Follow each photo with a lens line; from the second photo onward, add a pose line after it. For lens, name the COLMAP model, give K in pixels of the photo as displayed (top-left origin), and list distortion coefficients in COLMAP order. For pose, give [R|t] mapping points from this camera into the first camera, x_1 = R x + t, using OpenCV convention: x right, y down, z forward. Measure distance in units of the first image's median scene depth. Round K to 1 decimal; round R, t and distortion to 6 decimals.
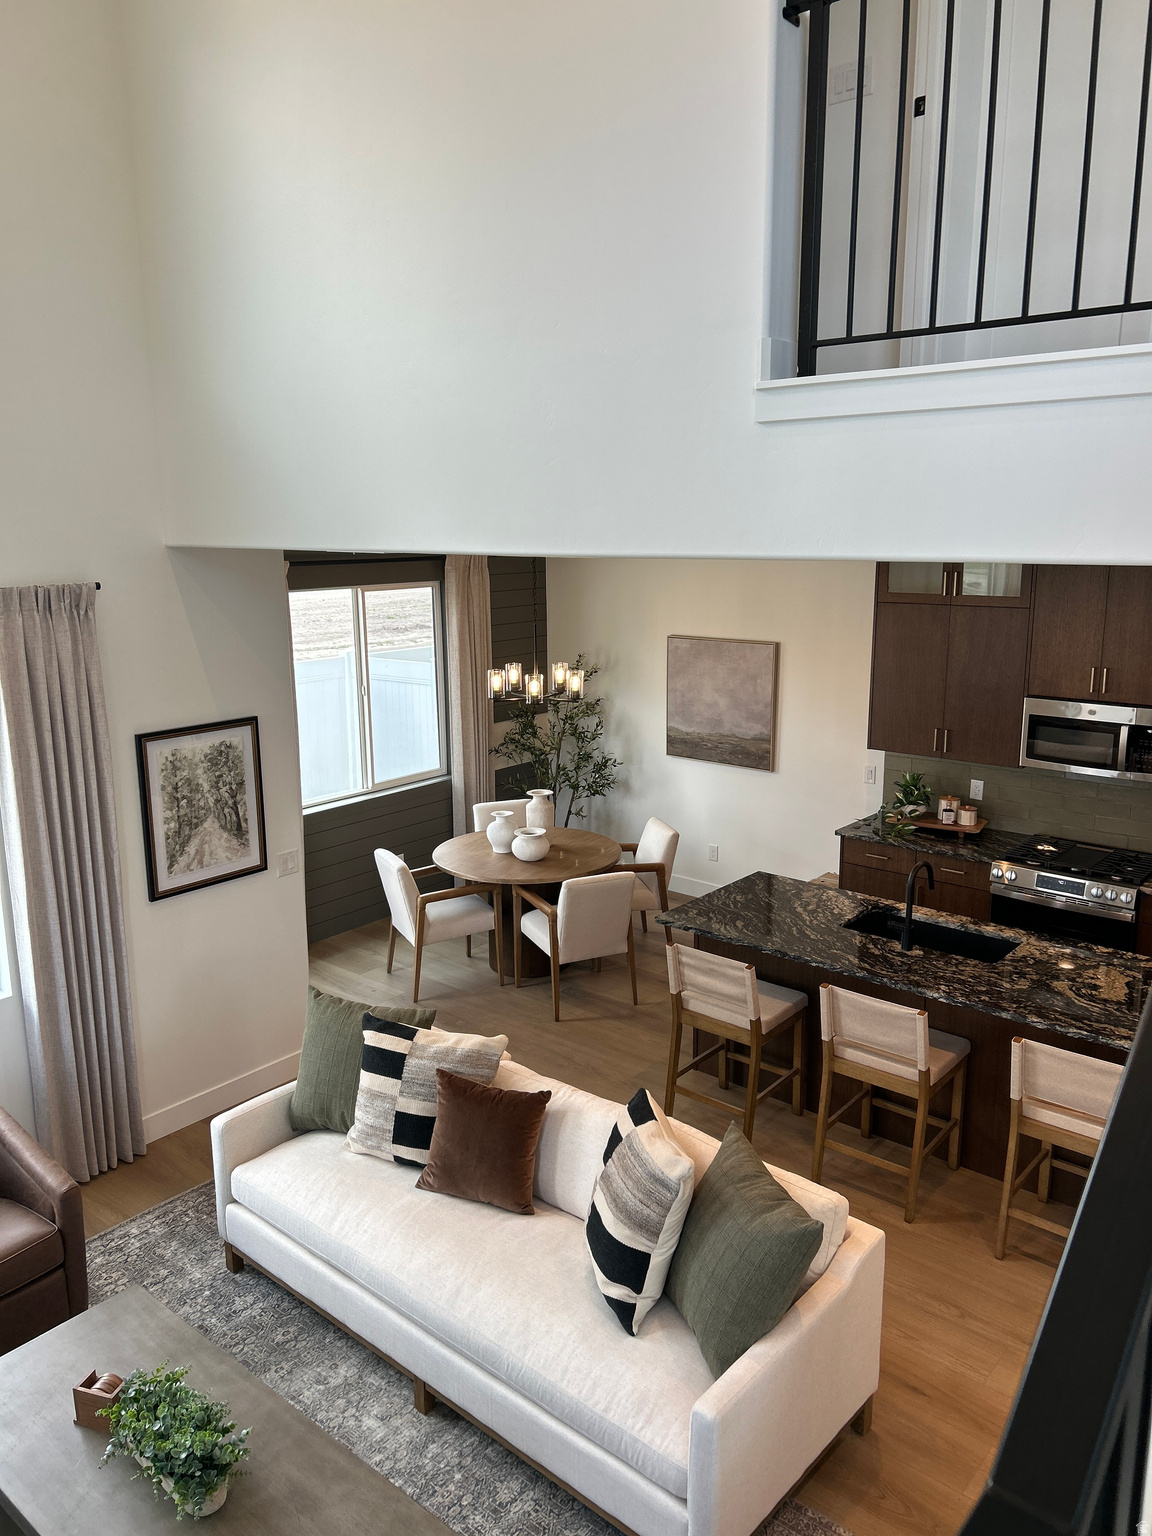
lens RADIAL K [[1150.6, 0, 568.6], [0, 1150.6, 764.9], [0, 0, 1]] dist [0.054871, -0.074003]
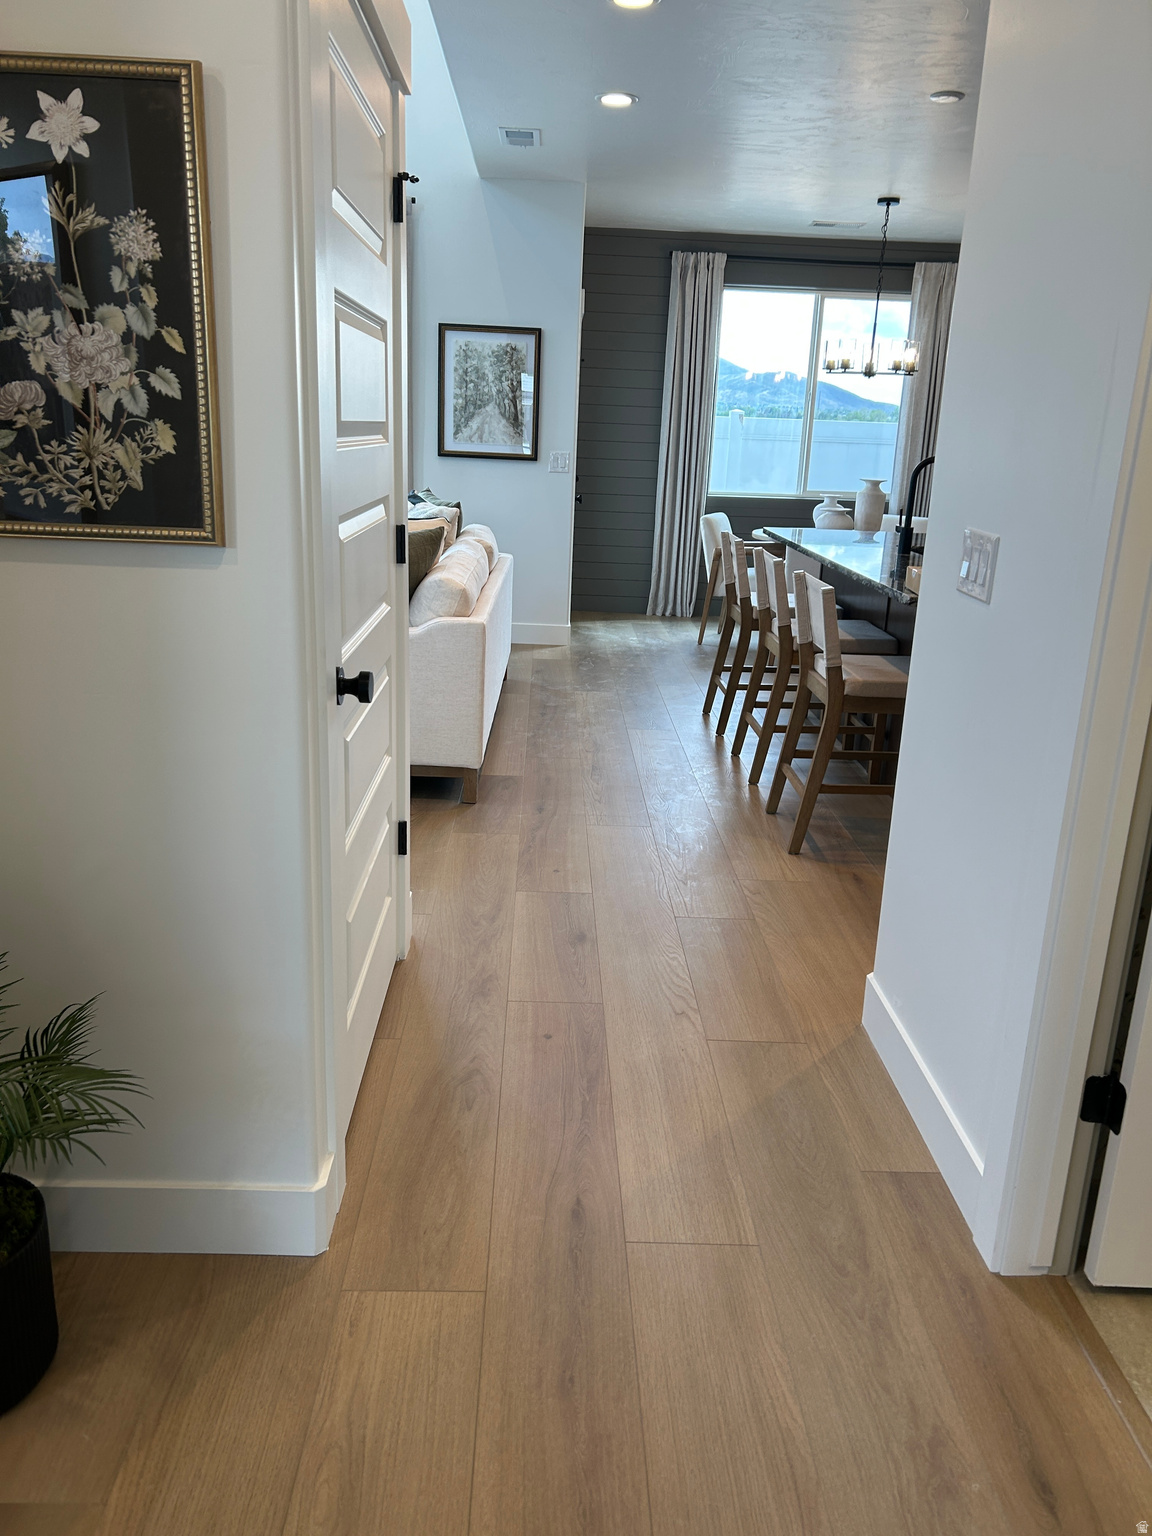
lens RADIAL K [[1150.6, 0, 568.6], [0, 1150.6, 764.9], [0, 0, 1]] dist [0.054871, -0.074003]
pose [[0.661573, 0.247481, -0.707866, 0.843645], [-0.208035, 0.967490, 0.143819, 0.255411], [0.720446, 0.052114, 0.691550, 0.190871]]
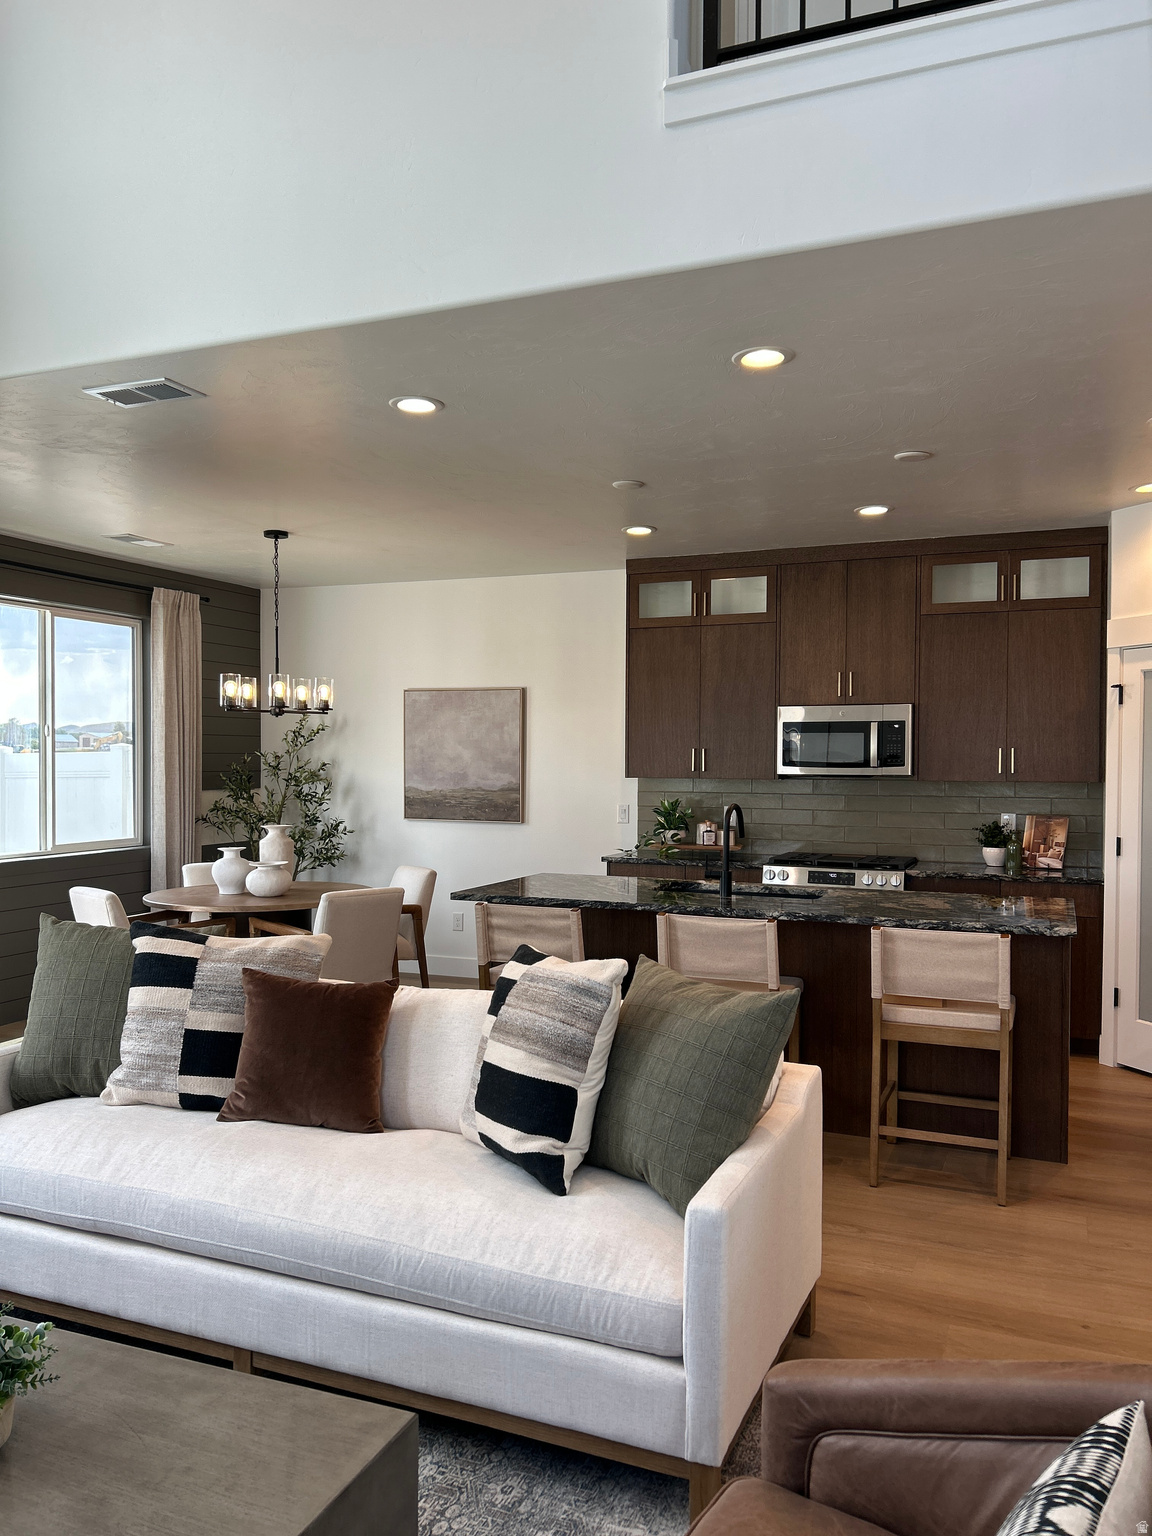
lens RADIAL K [[1146.1, 0, 584.3], [0, 1146.1, 783.4], [0, 0, 1]] dist [0.093070, -0.155615]
pose [[0.949299, 0.007685, 0.314282, -0.117515], [0.053434, 0.981210, -0.185394, 0.246611], [-0.309802, 0.192787, 0.931051, 0.153761]]
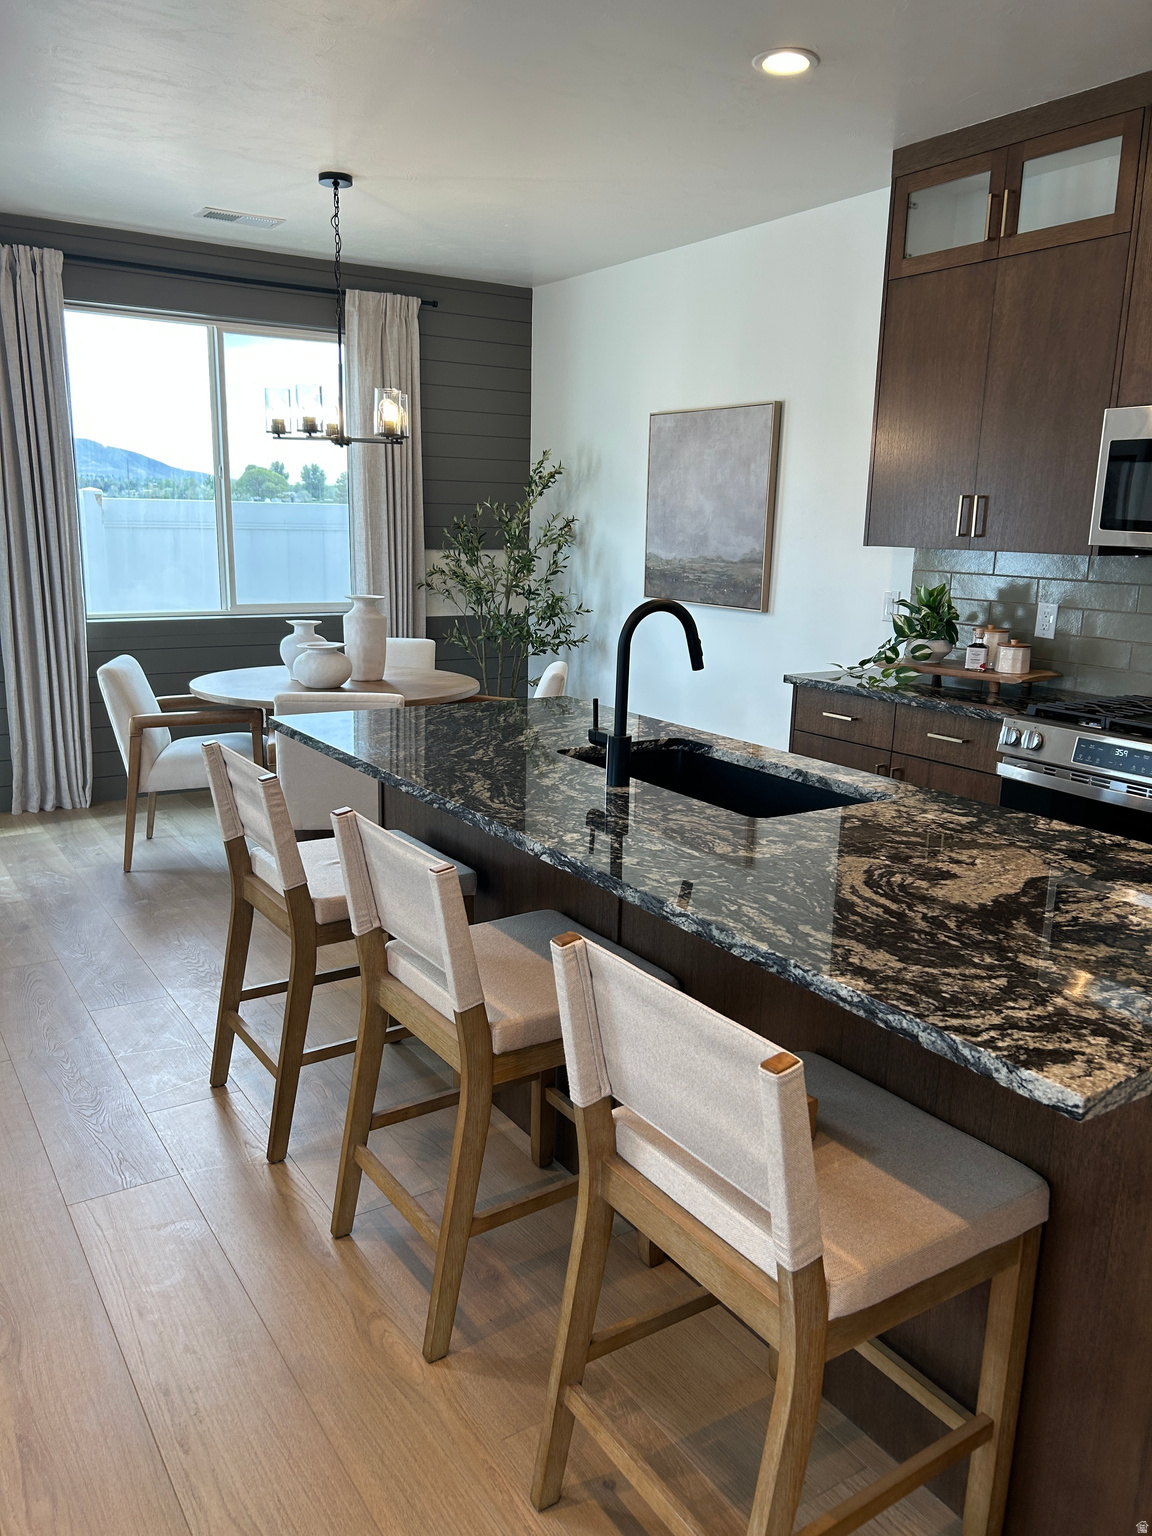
lens RADIAL K [[1159.0, 0, 584.3], [0, 1159.0, 781.8], [0, 0, 1]] dist [0.080670, -0.152647]
pose [[0.959253, 0.092800, -0.266873, 0.424041], [-0.091040, 0.995666, 0.018991, 0.156882], [0.267479, 0.006078, 0.963544, 0.563882]]
